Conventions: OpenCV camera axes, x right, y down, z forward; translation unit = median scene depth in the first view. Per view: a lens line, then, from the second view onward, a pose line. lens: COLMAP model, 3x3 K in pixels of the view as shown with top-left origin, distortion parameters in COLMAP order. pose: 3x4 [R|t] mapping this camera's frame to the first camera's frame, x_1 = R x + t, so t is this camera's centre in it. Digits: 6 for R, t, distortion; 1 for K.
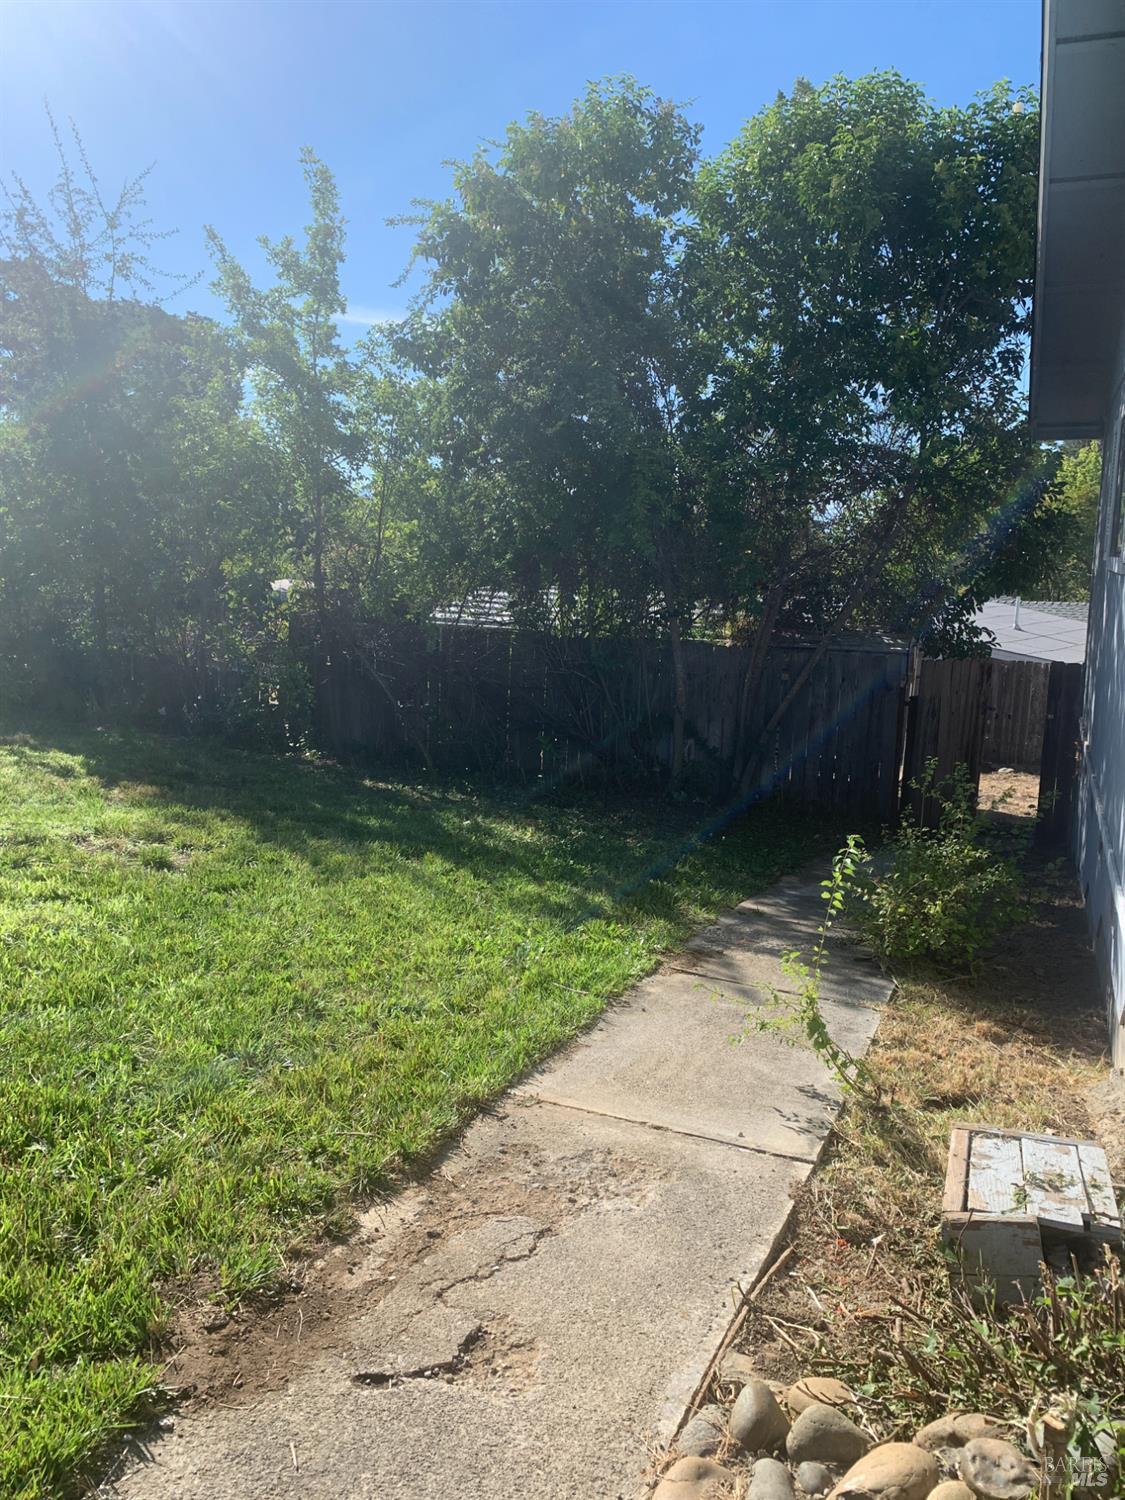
lens RADIAL K [[1138.0, 0, 563.1], [0, 1138.0, 748.3], [0, 0, 1]] dist [0.051223, -0.044700]
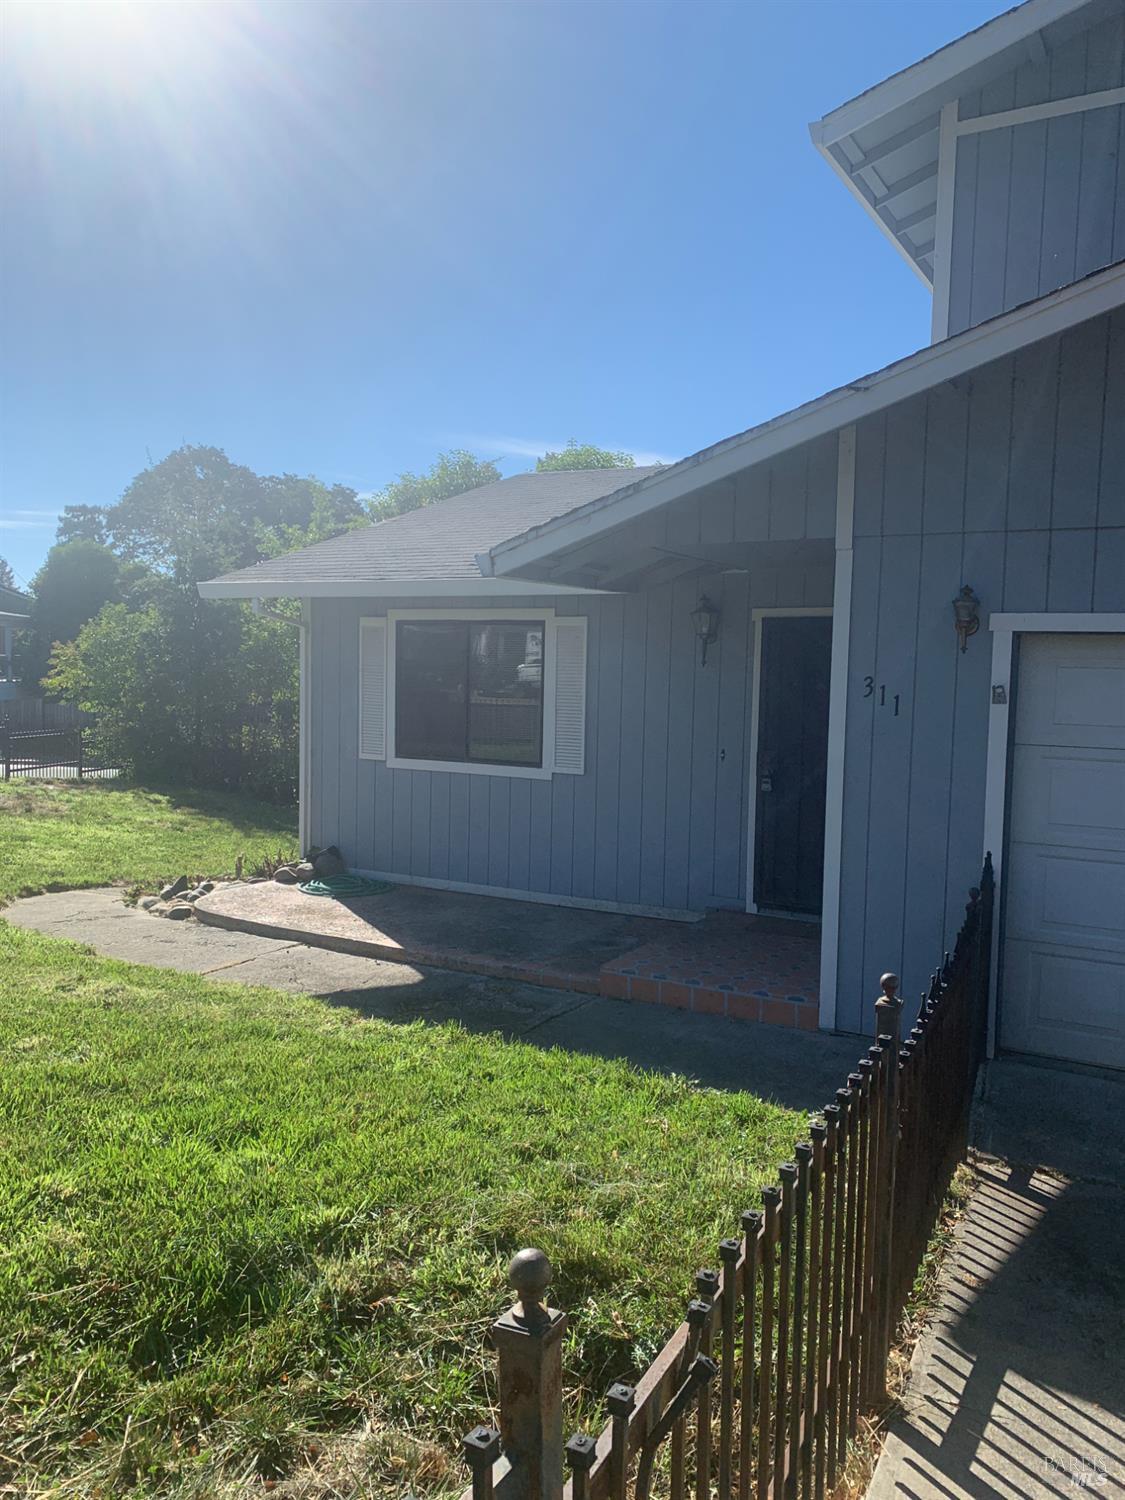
lens RADIAL K [[1138.0, 0, 563.5], [0, 1138.0, 755.6], [0, 0, 1]] dist [0.051223, -0.044700]
pose [[0.990099, 0.017867, -0.139231, 0.442778], [-0.031044, 0.995177, -0.093049, 0.085829], [0.136897, 0.096450, 0.985879, -0.709460]]
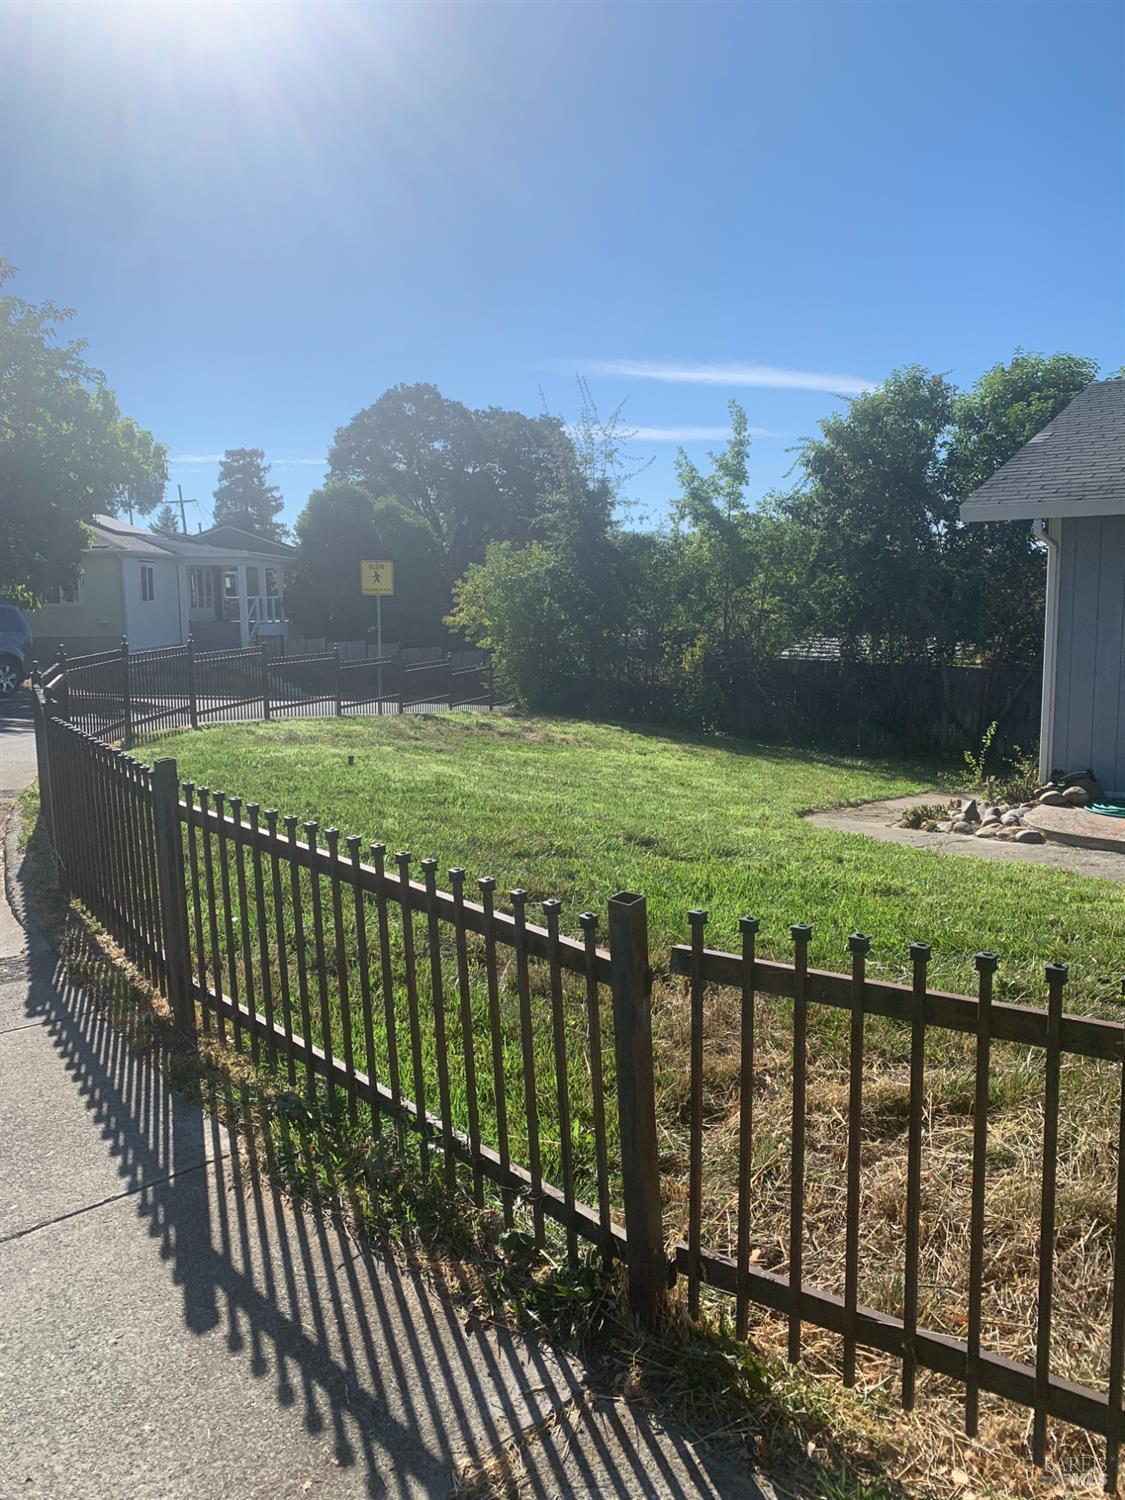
lens RADIAL K [[1138.0, 0, 571.3], [0, 1138.0, 742.9], [0, 0, 1]] dist [0.051223, -0.044700]
pose [[0.973250, 0.004401, -0.229708, -0.050581], [-0.013838, 0.999124, -0.039489, 0.098975], [0.229333, 0.041611, 0.972458, -0.808038]]
